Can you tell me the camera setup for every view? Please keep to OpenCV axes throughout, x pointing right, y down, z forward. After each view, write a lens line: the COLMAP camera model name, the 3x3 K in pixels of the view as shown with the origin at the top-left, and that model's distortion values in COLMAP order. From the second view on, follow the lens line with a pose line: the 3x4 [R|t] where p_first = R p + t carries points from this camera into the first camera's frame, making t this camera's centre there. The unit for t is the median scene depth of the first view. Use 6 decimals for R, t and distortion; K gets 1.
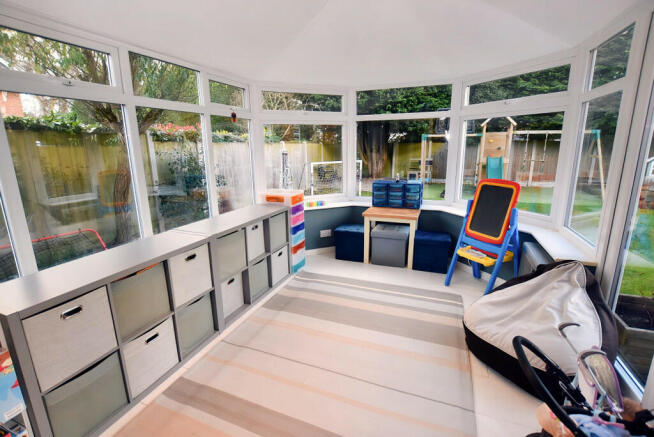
lens RADIAL K [[301.2, 0, 327.5], [0, 301.2, 216.3], [0, 0, 1]] dist [-0.014370, 0.000406]
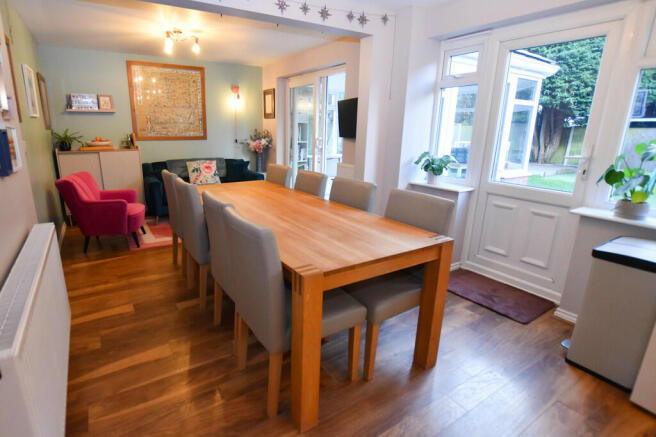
lens RADIAL K [[341.3, 0, 286.2], [0, 341.3, 211.6], [0, 0, 1]] dist [-0.029772, 0.004472]
pose [[0.786540, 0.167558, -0.594373, 0.699253], [-0.157827, 0.985064, 0.068843, 0.295735], [0.597031, 0.039660, 0.801237, -1.245432]]
